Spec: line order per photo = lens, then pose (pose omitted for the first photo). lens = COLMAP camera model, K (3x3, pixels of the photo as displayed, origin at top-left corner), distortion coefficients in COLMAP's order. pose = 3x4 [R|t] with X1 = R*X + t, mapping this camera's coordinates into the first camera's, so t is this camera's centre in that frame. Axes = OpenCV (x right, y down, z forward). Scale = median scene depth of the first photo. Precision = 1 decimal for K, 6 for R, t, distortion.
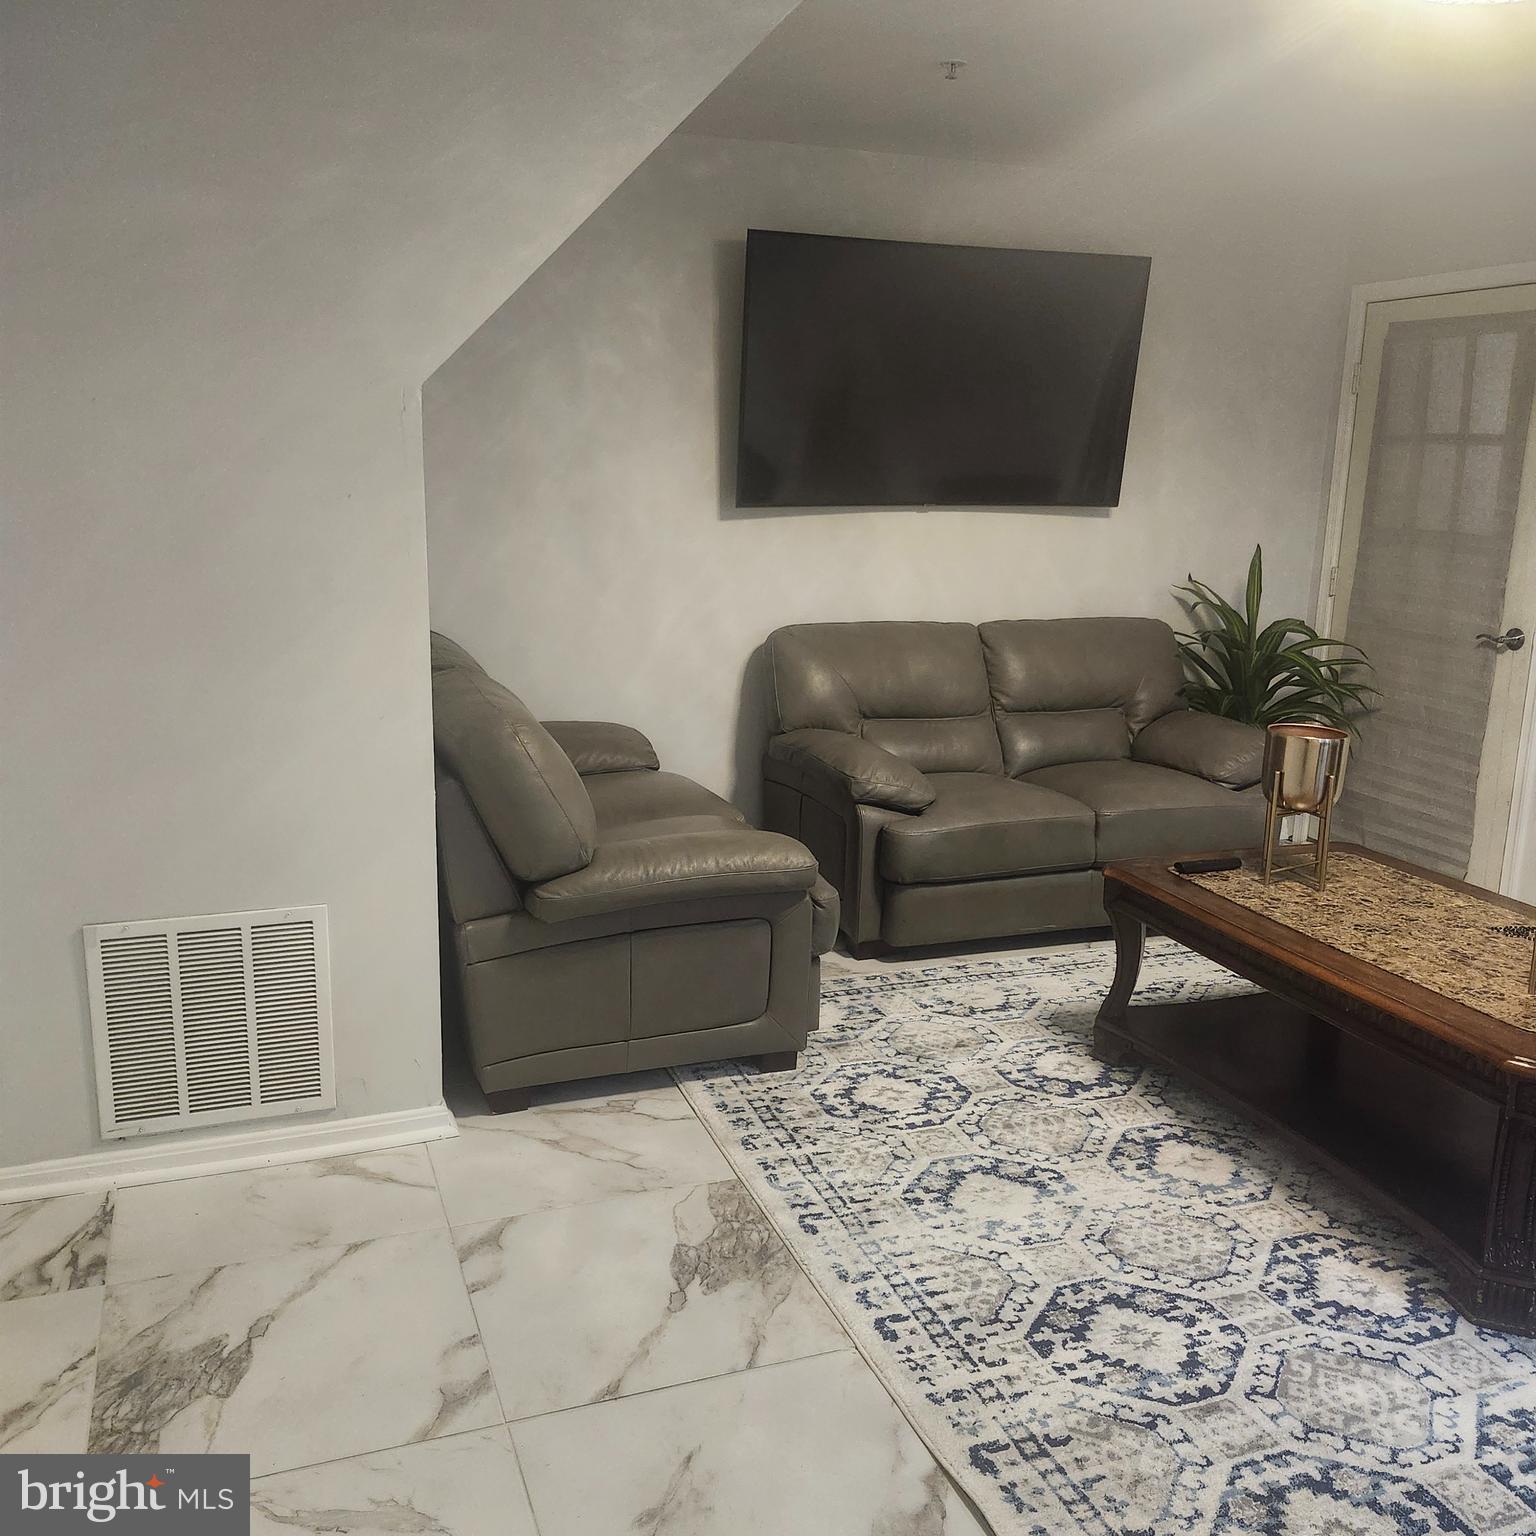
lens RADIAL K [[1415.8, 0, 758.6], [0, 1415.8, 769.3], [0, 0, 1]] dist [0.123040, -0.180606]
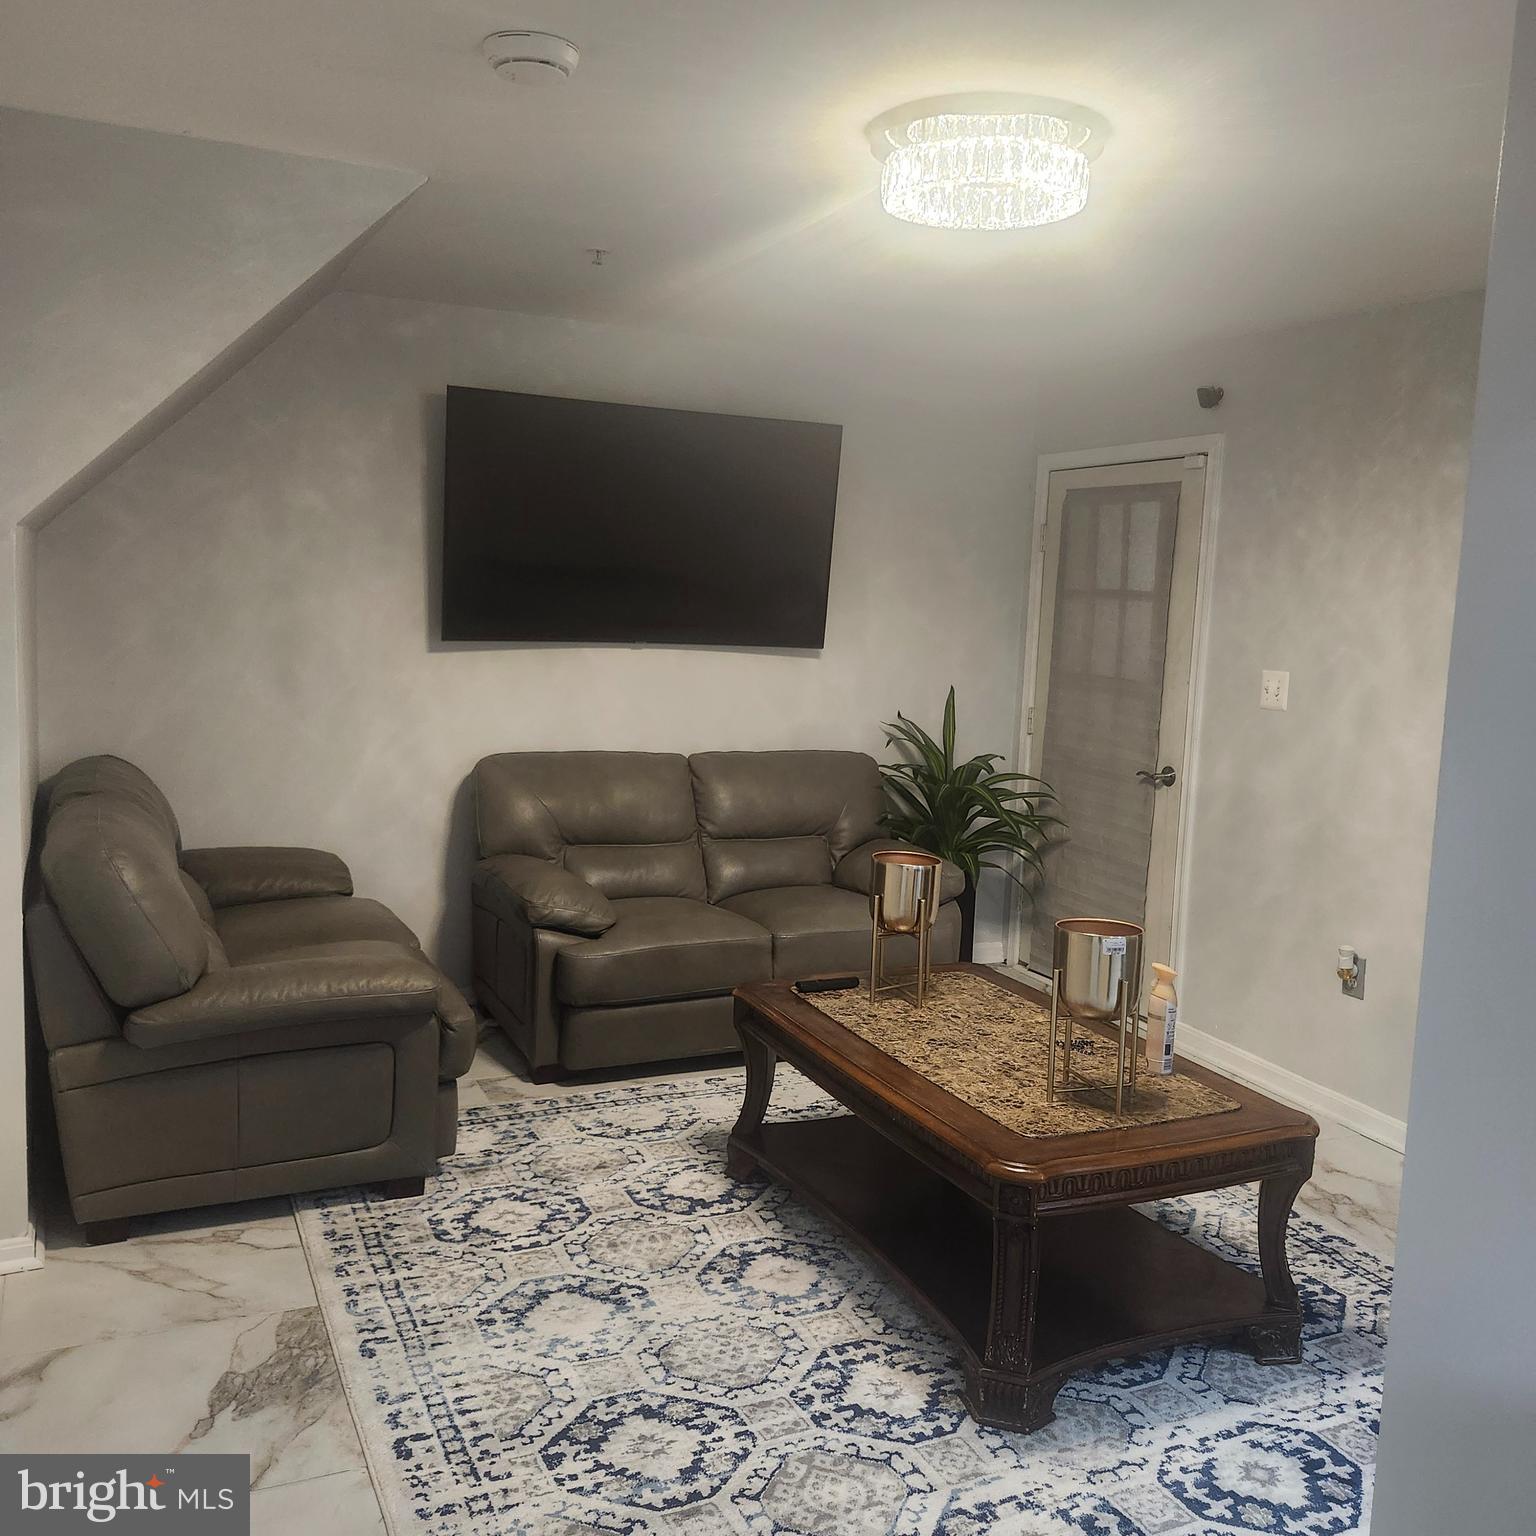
lens RADIAL K [[1419.4, 0, 778.3], [0, 1419.4, 748.6], [0, 0, 1]] dist [0.121759, -0.185842]
pose [[0.996164, 0.010600, 0.086861, 0.210401], [-0.001512, 0.994573, -0.104033, 0.003065], [-0.087492, 0.103503, 0.990774, -0.071420]]
